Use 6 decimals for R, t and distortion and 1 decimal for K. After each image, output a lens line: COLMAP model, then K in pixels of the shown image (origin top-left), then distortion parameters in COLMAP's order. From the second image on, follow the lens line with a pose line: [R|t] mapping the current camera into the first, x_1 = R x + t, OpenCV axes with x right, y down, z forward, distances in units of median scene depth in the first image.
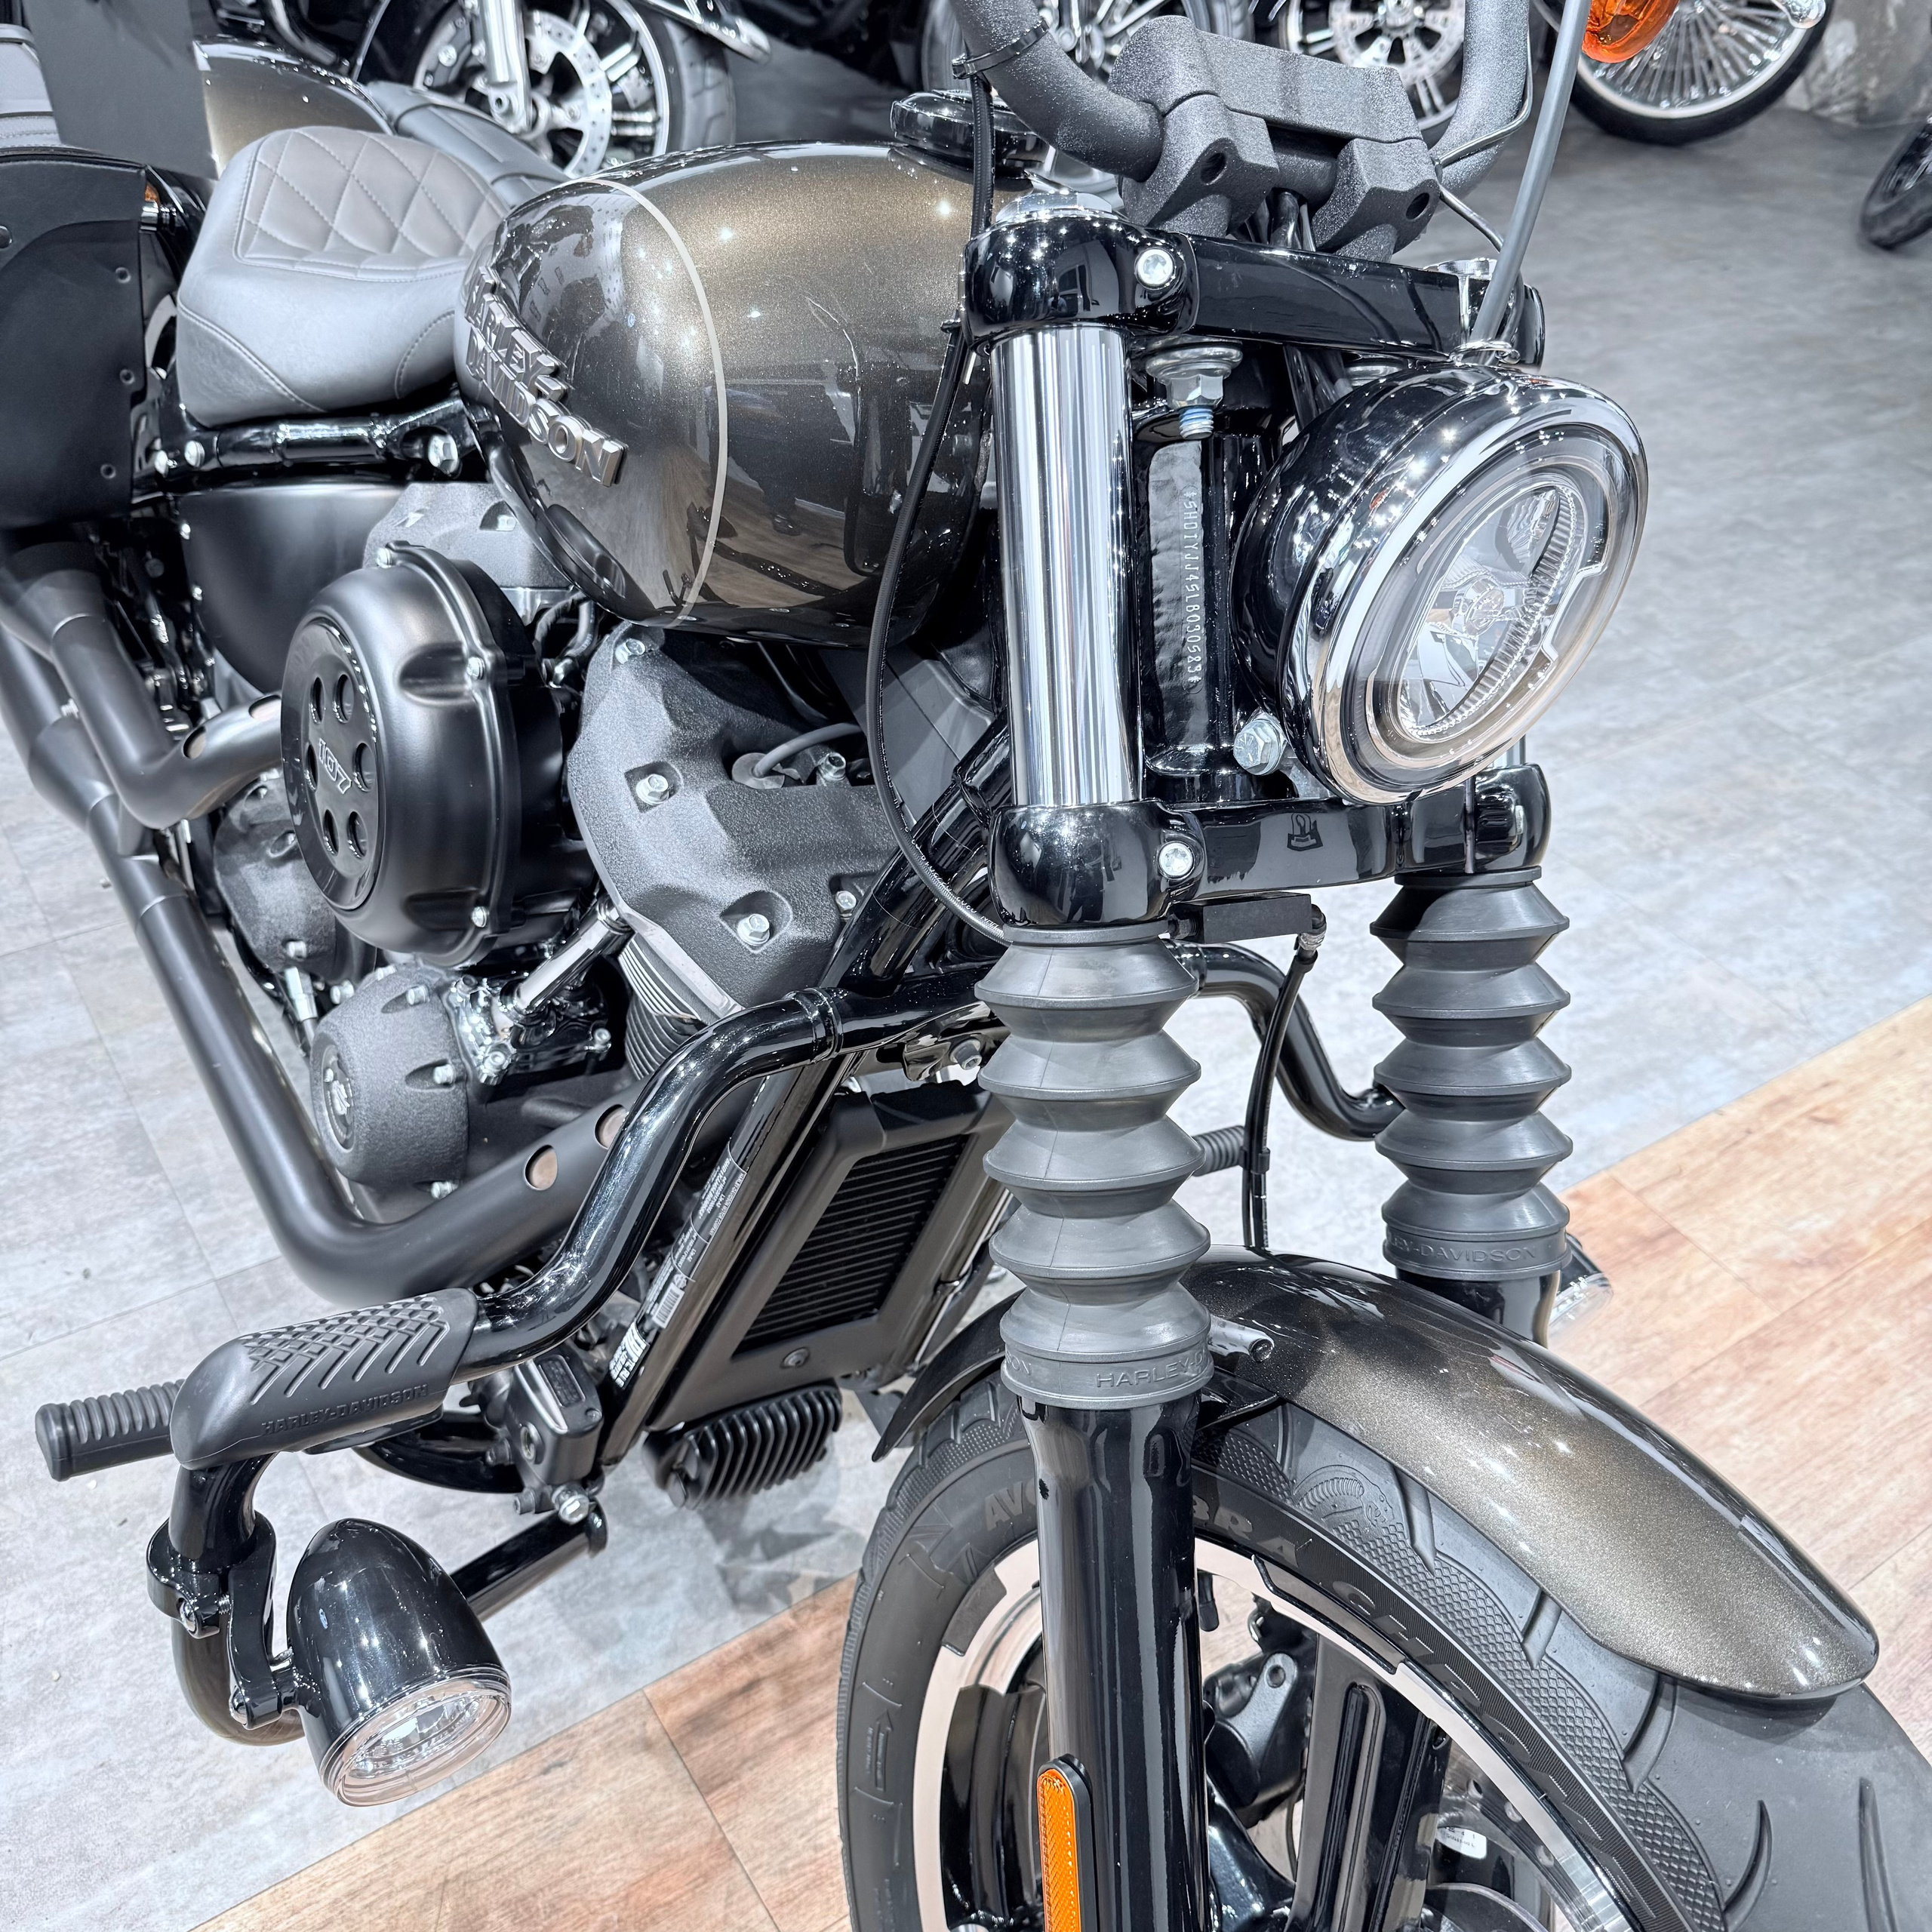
lens RADIAL K [[1856.6, 0, 966.0], [0, 1856.6, 966.0], [0, 0, 1]] dist [0.055558, -0.111634]
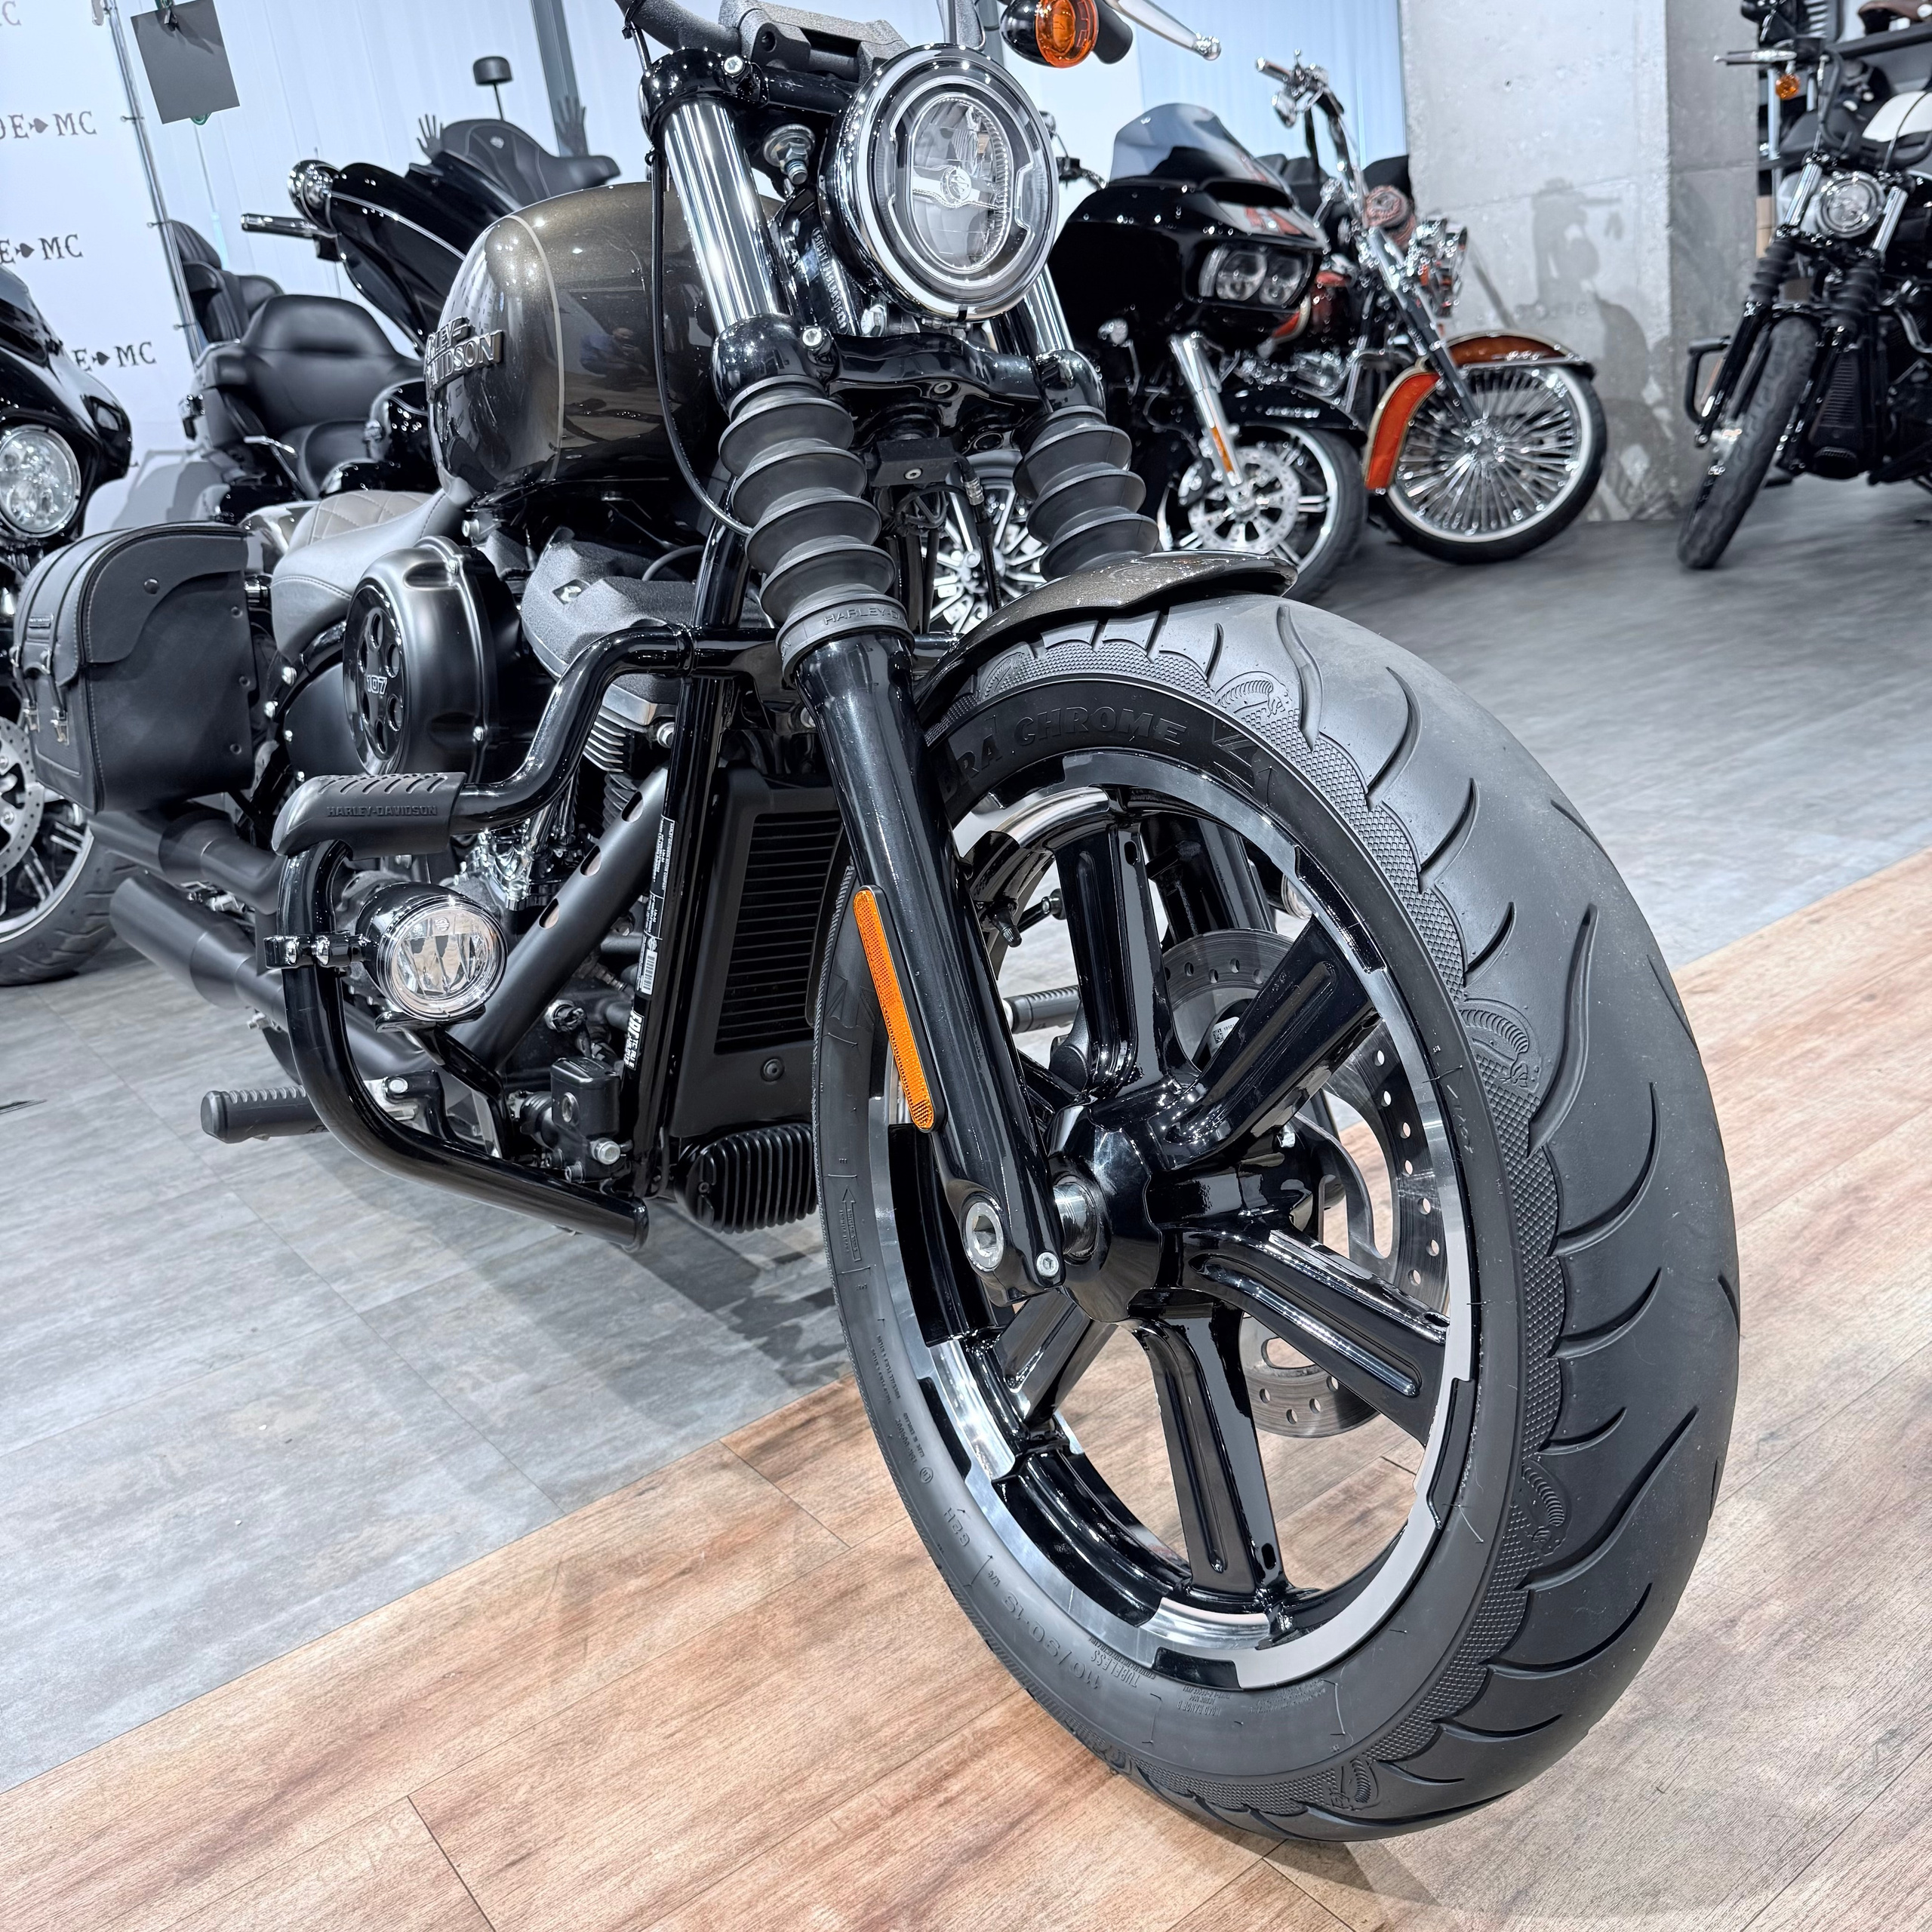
lens RADIAL K [[1820.2, 0, 974.5], [0, 1820.2, 938.0], [0, 0, 1]] dist [0.151730, -0.300003]
pose [[0.972071, -0.232491, -0.032045, 0.103703], [0.204244, 0.905303, -0.372440, 0.605692], [0.115599, 0.355493, 0.927503, -0.193854]]
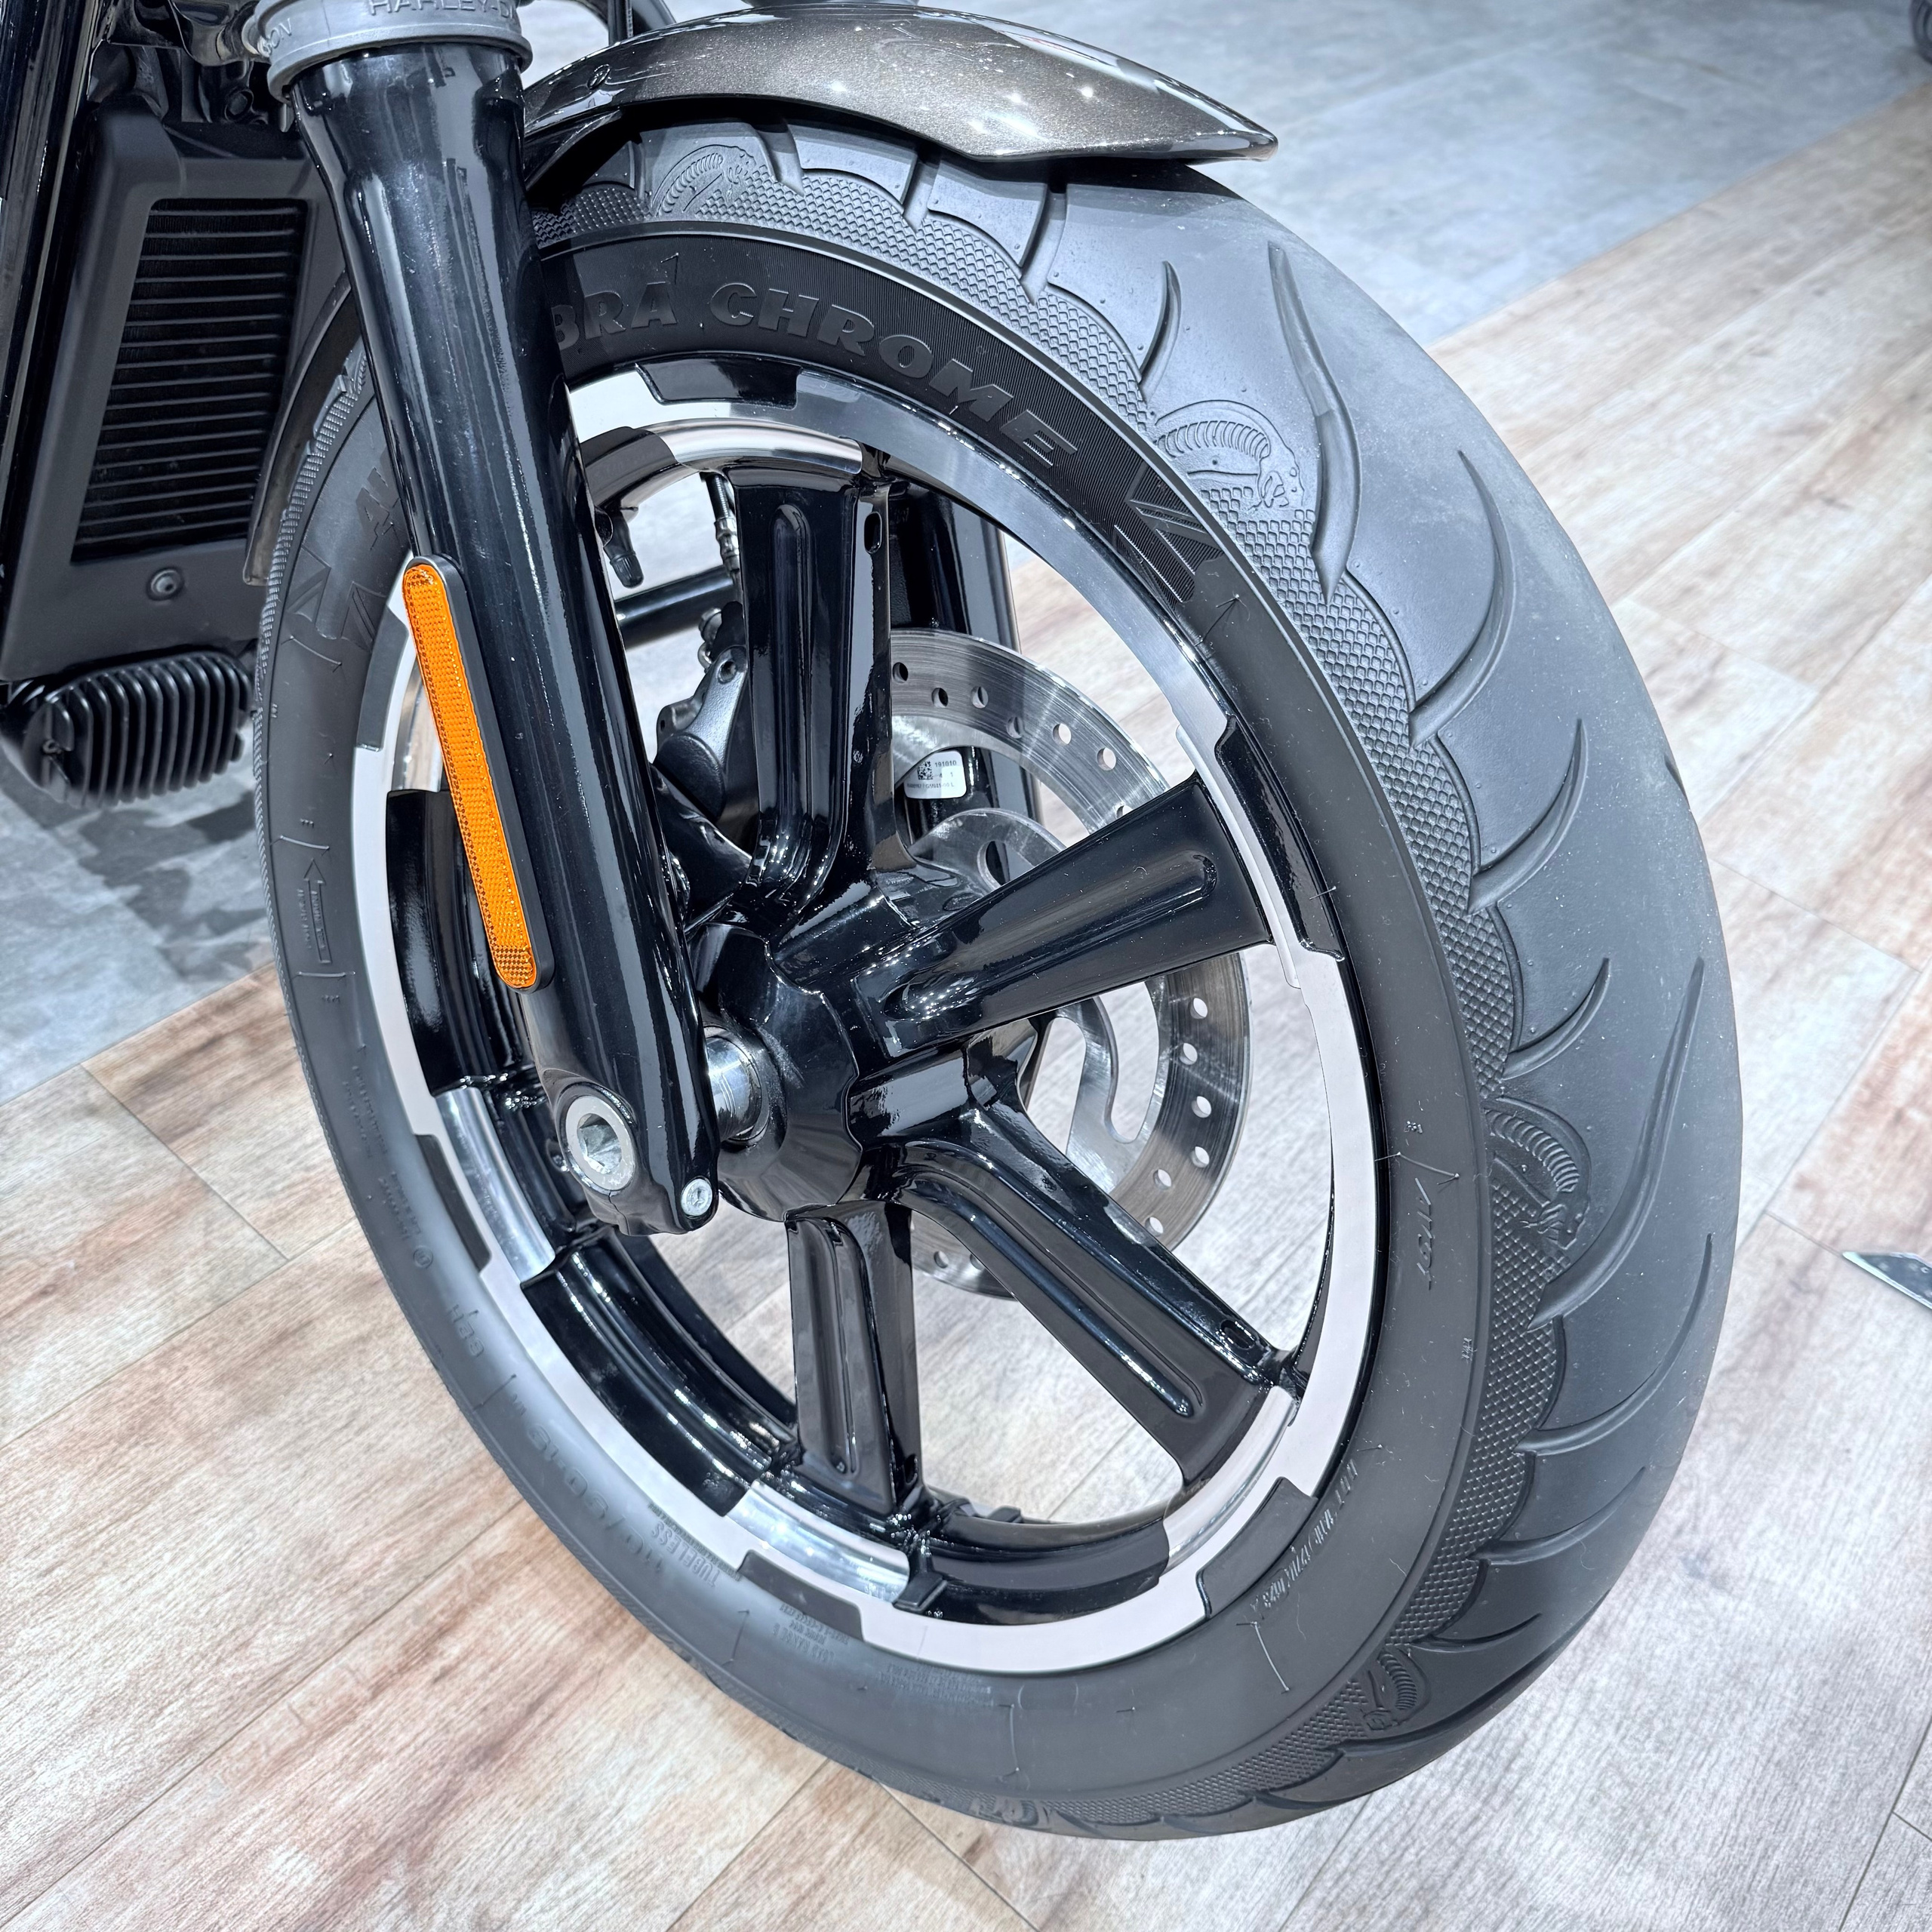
lens RADIAL K [[1856.6, 0, 966.0], [0, 1856.6, 966.0], [0, 0, 1]] dist [0.055558, -0.111634]
pose [[0.961853, -0.160720, 0.221378, 0.041420], [0.137957, 0.983761, 0.114810, 0.319558], [-0.236235, -0.079889, 0.968406, 0.067627]]
